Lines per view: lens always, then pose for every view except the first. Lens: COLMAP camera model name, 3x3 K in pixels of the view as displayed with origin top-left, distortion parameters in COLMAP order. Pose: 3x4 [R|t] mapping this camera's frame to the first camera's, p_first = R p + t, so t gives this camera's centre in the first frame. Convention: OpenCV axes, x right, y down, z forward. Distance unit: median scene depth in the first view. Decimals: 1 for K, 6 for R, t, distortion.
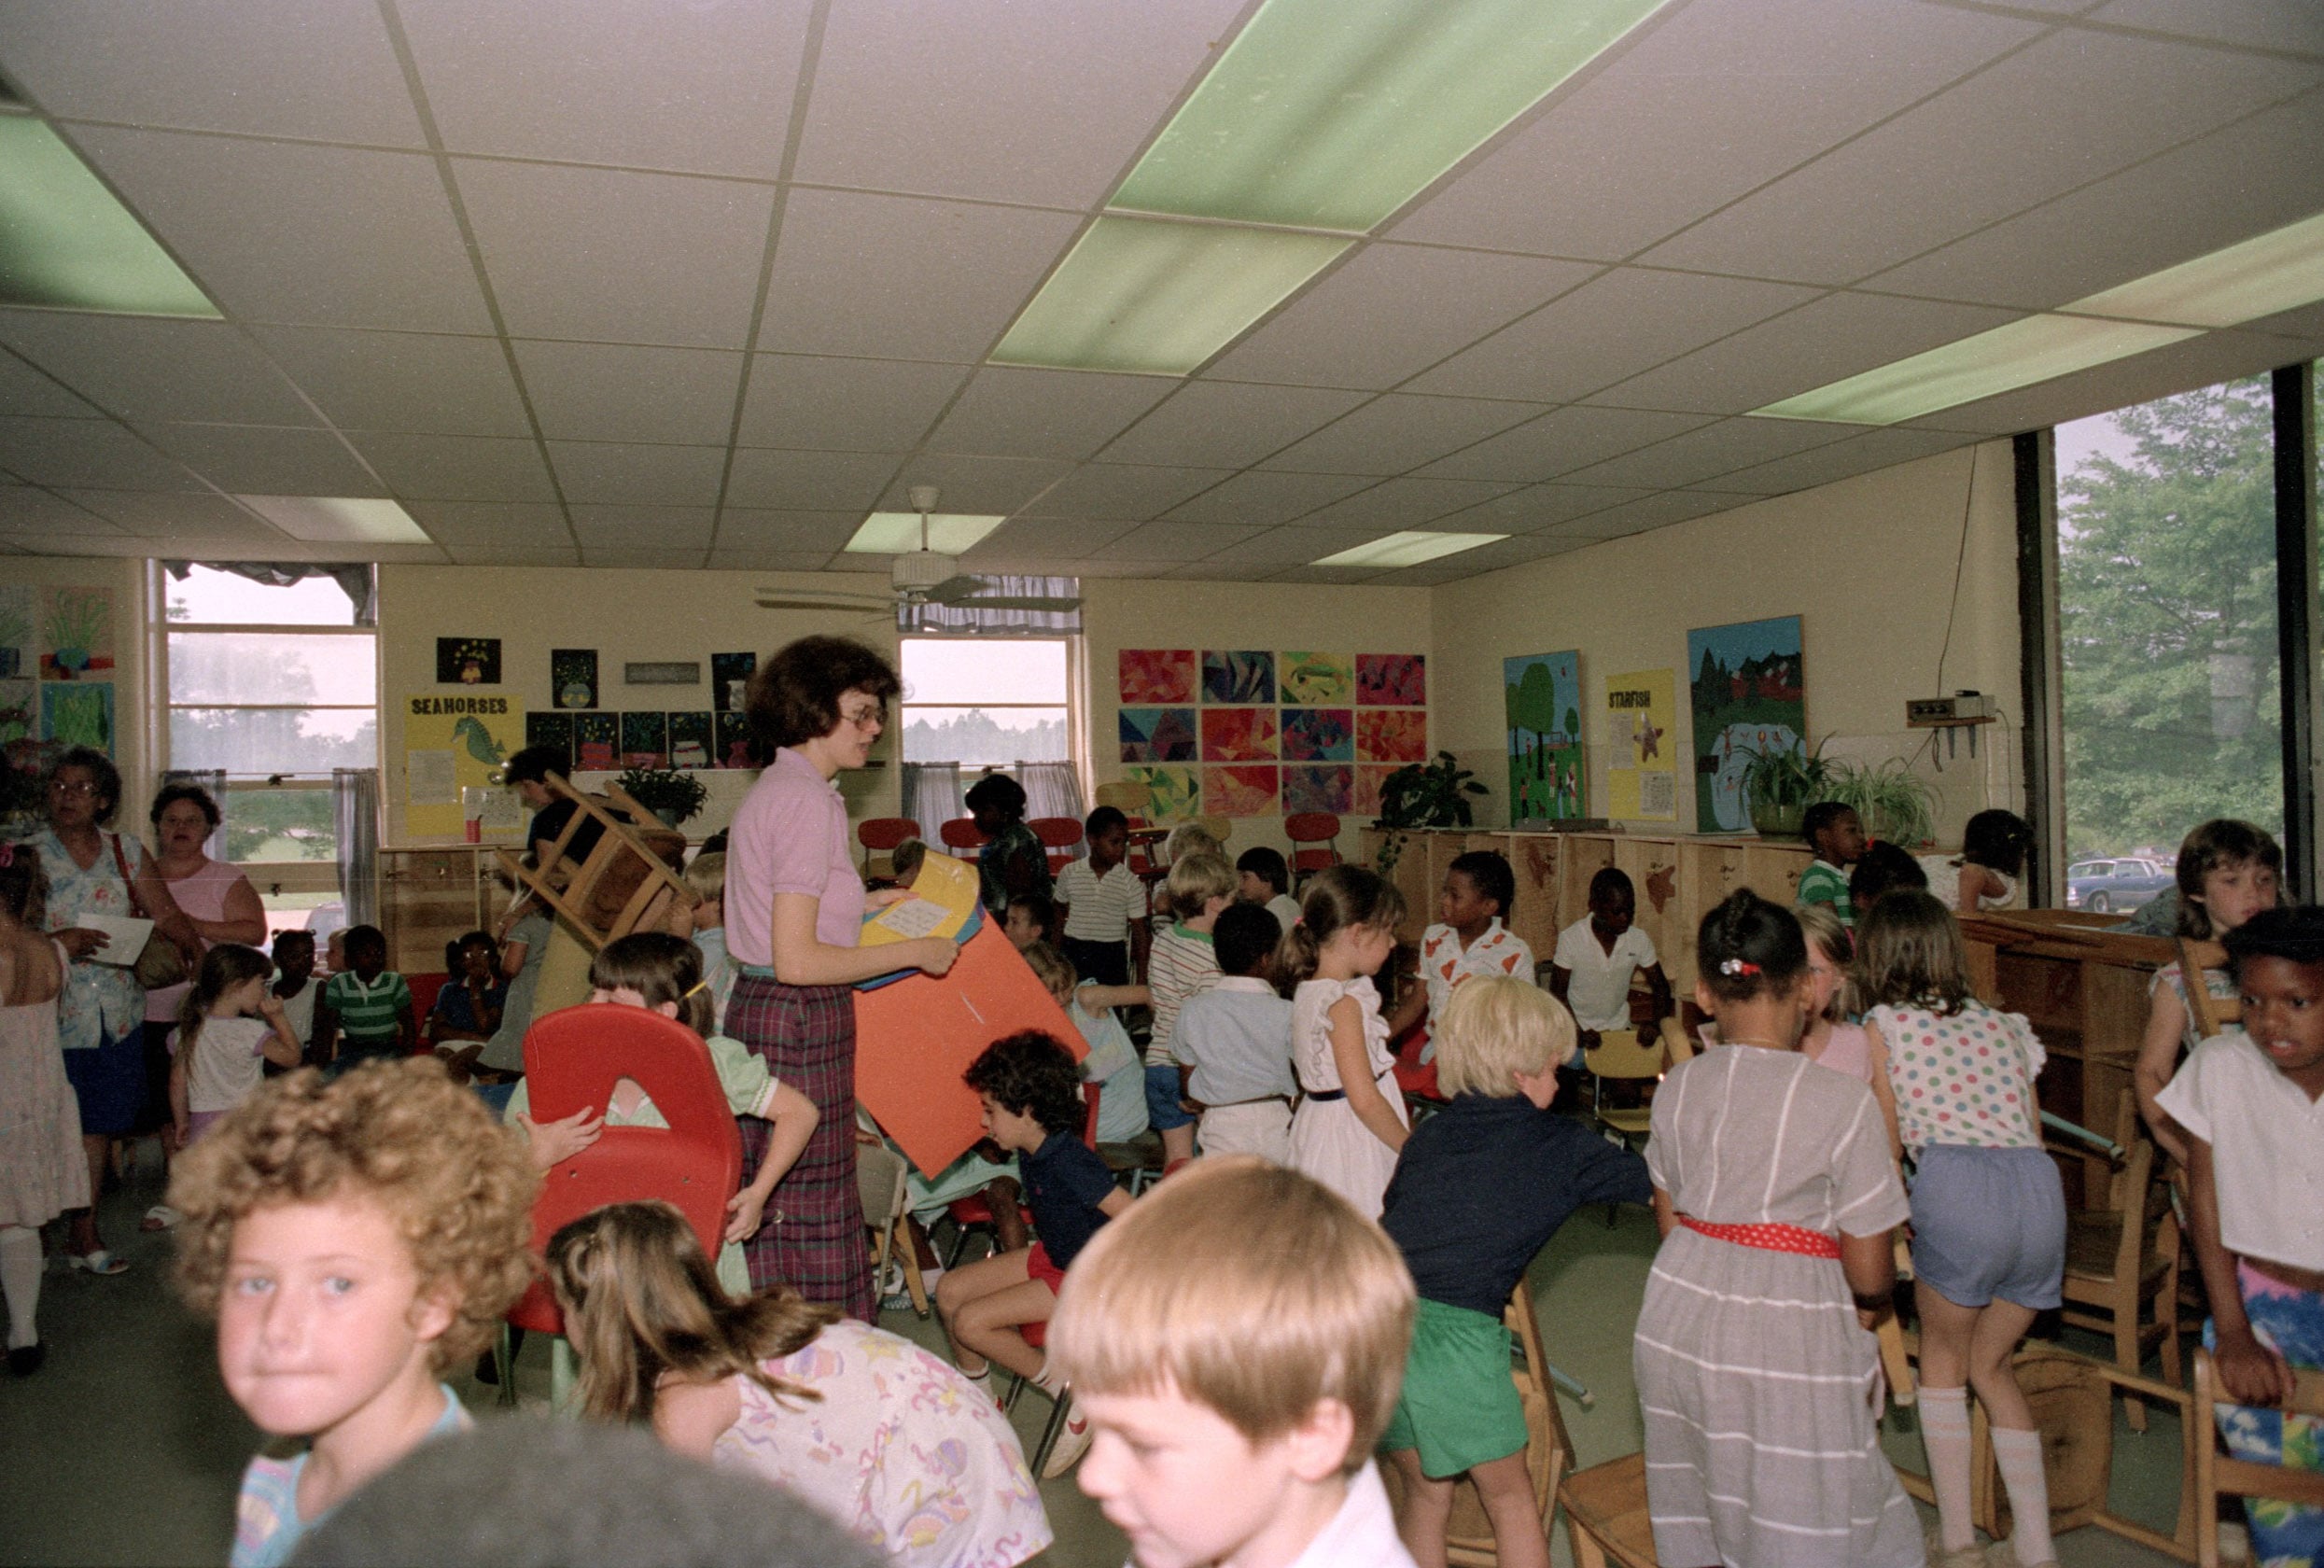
lens RADIAL K [[1652.8, 0, 1105.5], [0, 1652.8, 788.1], [0, 0, 1]] dist [-0.056145, 0.000105]
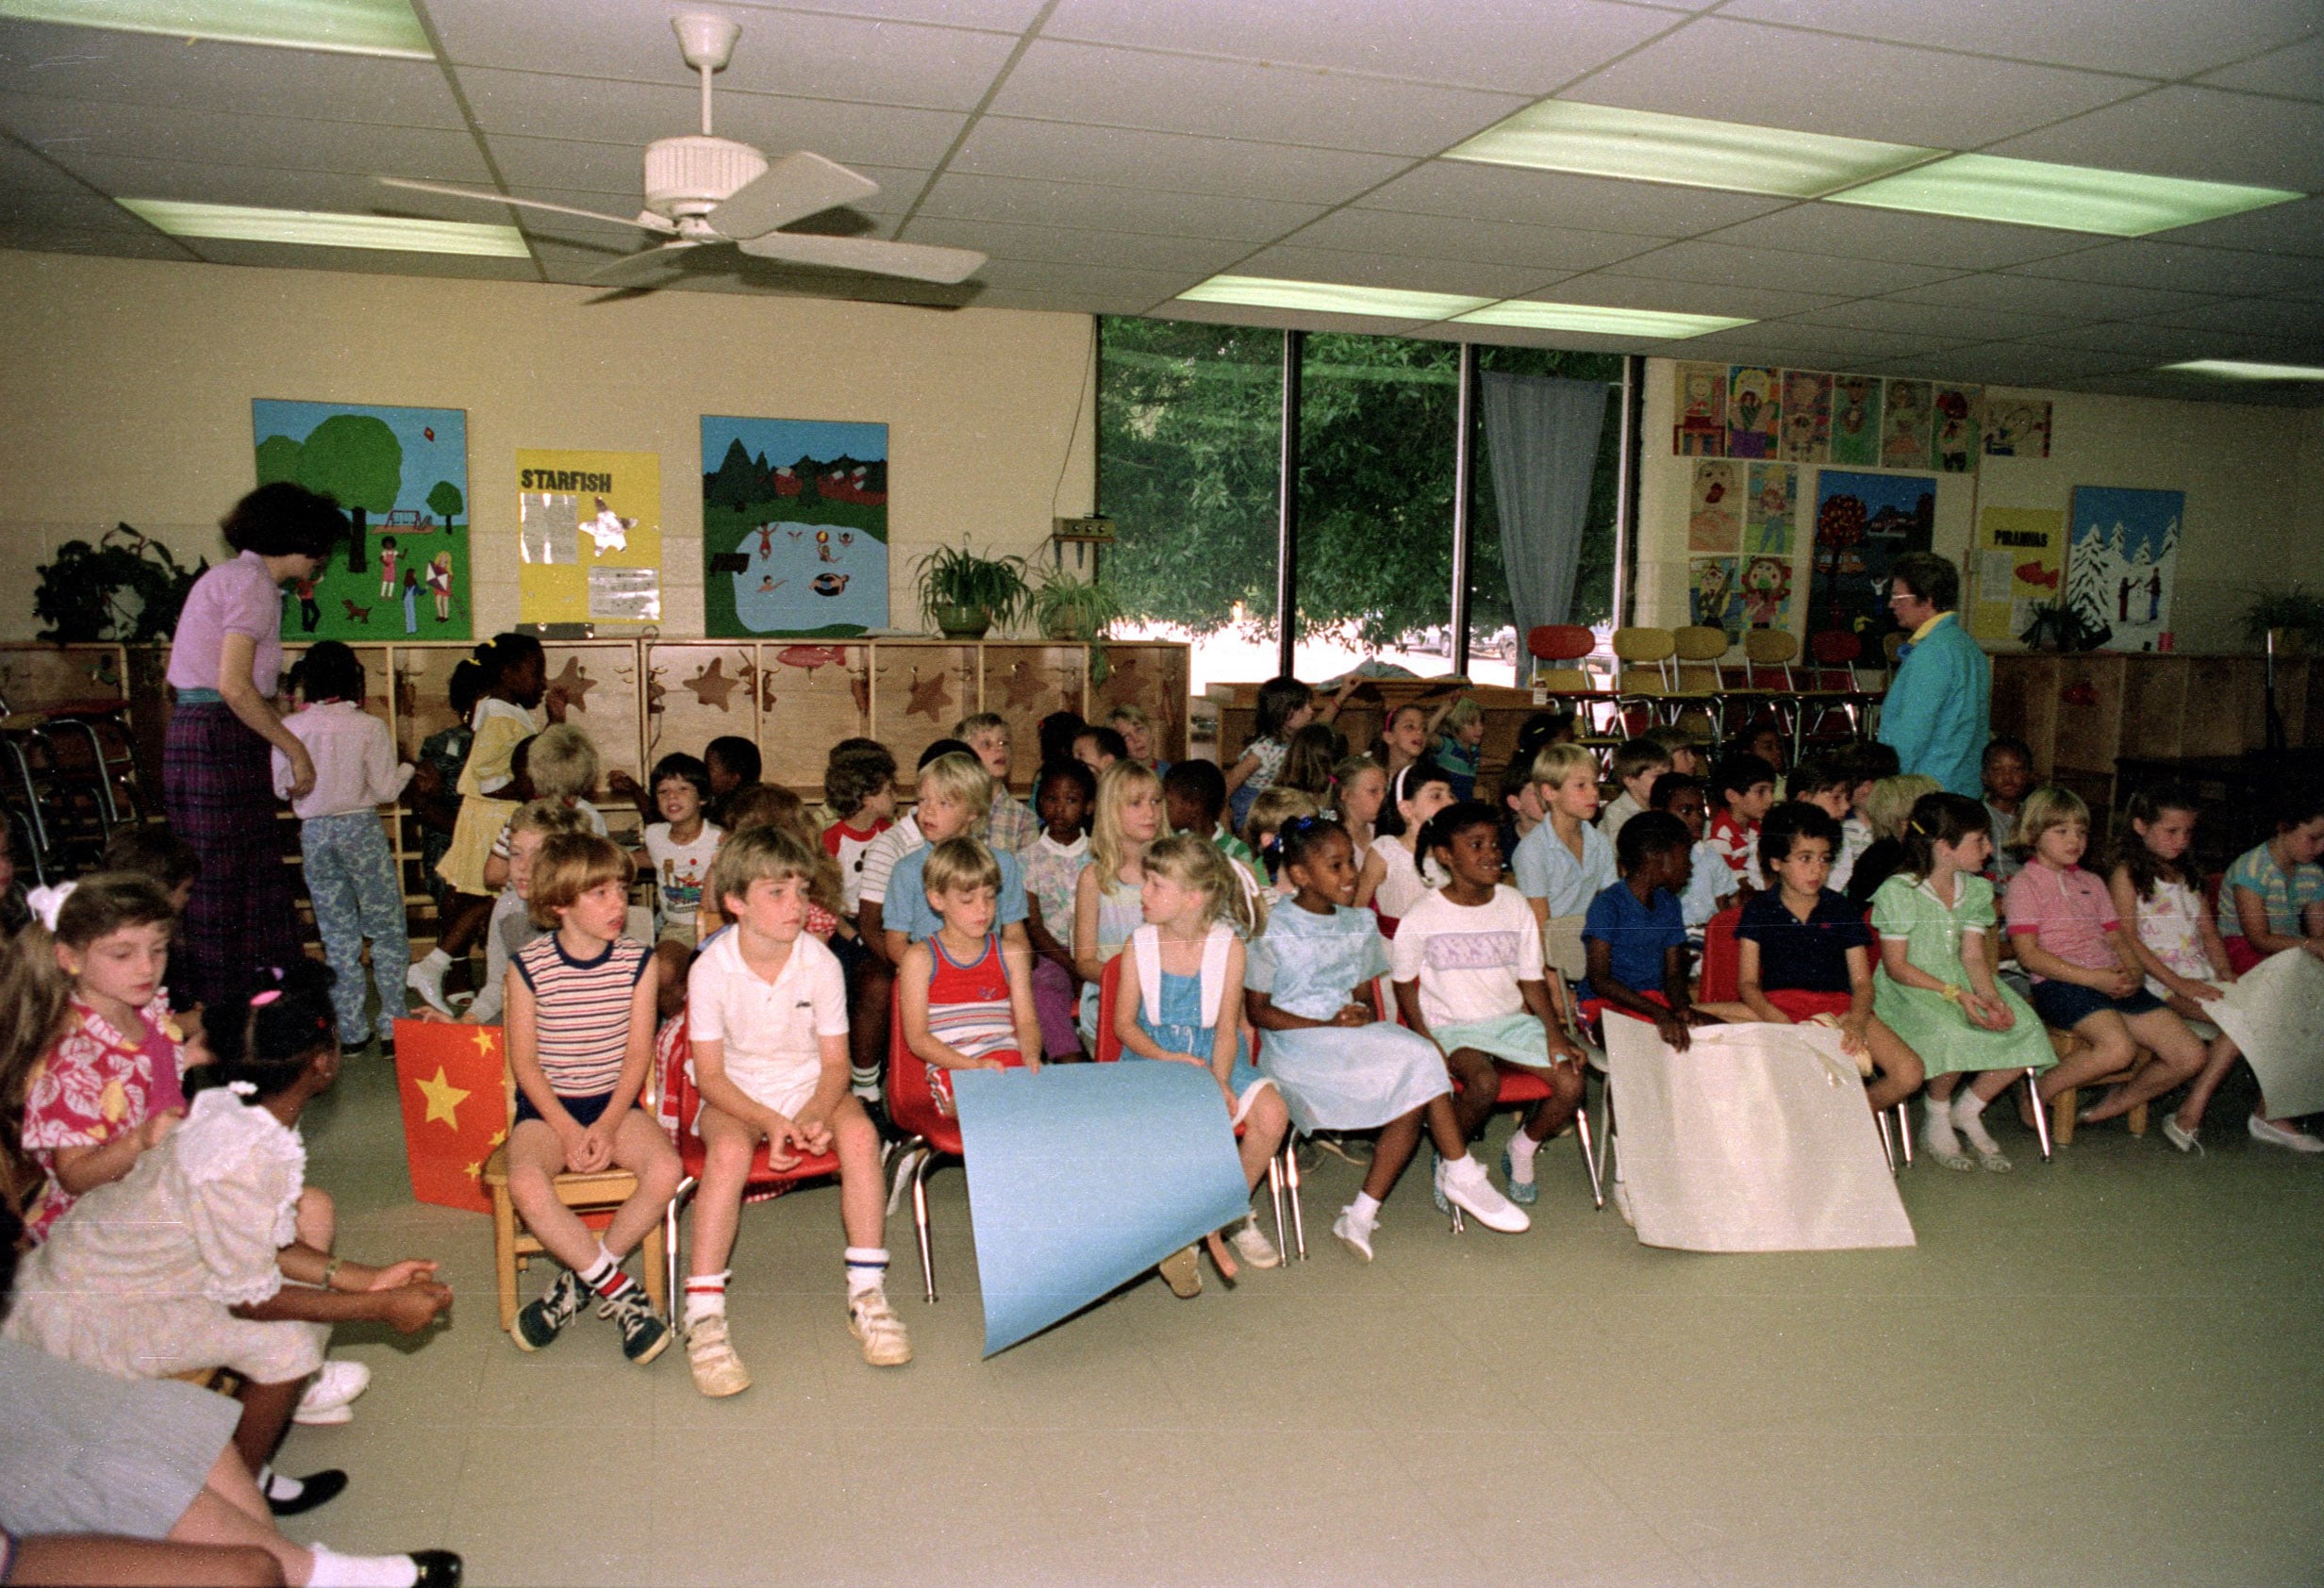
lens RADIAL K [[1695.9, 0, 1206.1], [0, 1695.9, 795.4], [0, 0, 1]] dist [-0.083695, 0.092111]
pose [[-0.038061, -0.112568, 0.992915, -0.477440], [-0.015029, 0.993587, 0.112068, 0.004603], [-0.999162, -0.010657, -0.039508, 0.585317]]
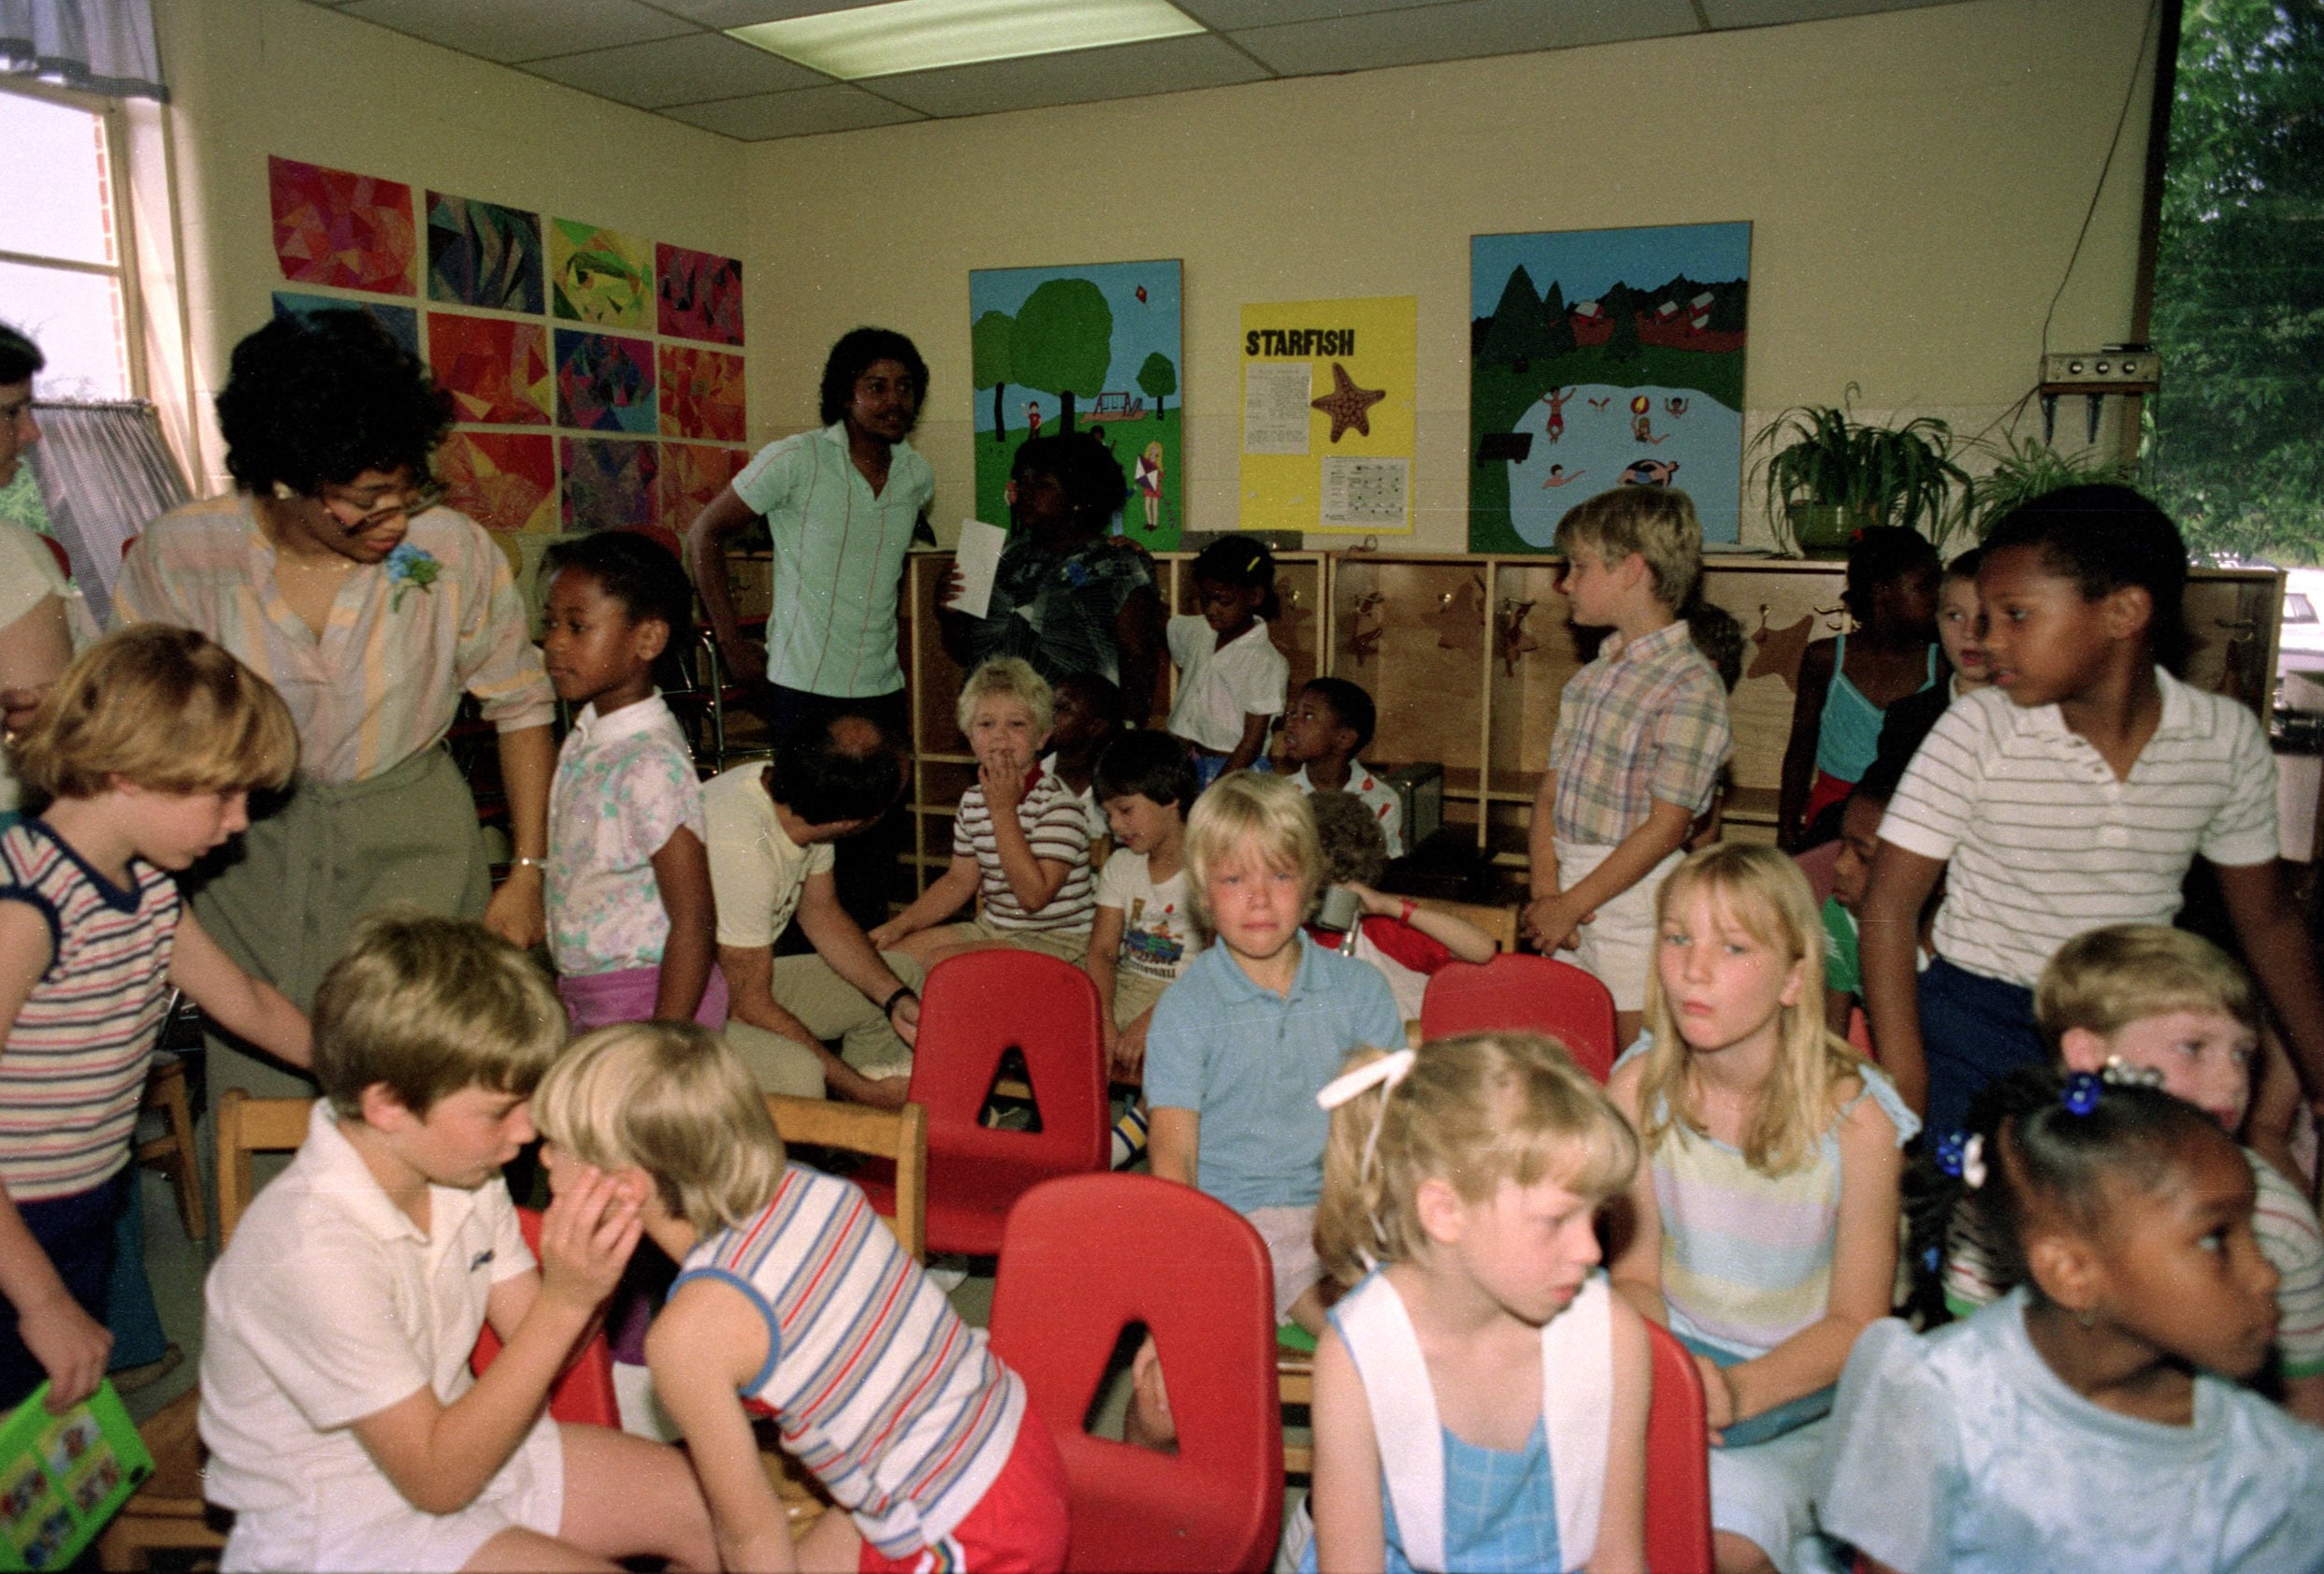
lens RADIAL K [[1647.2, 0, 1111.6], [0, 1647.2, 786.1], [0, 0, 1]] dist [-0.094705, 0.094831]
pose [[0.655460, -0.108618, 0.747379, -0.184891], [-0.009118, 0.988393, 0.151642, 0.017018], [-0.755175, -0.106210, 0.646862, 0.522336]]
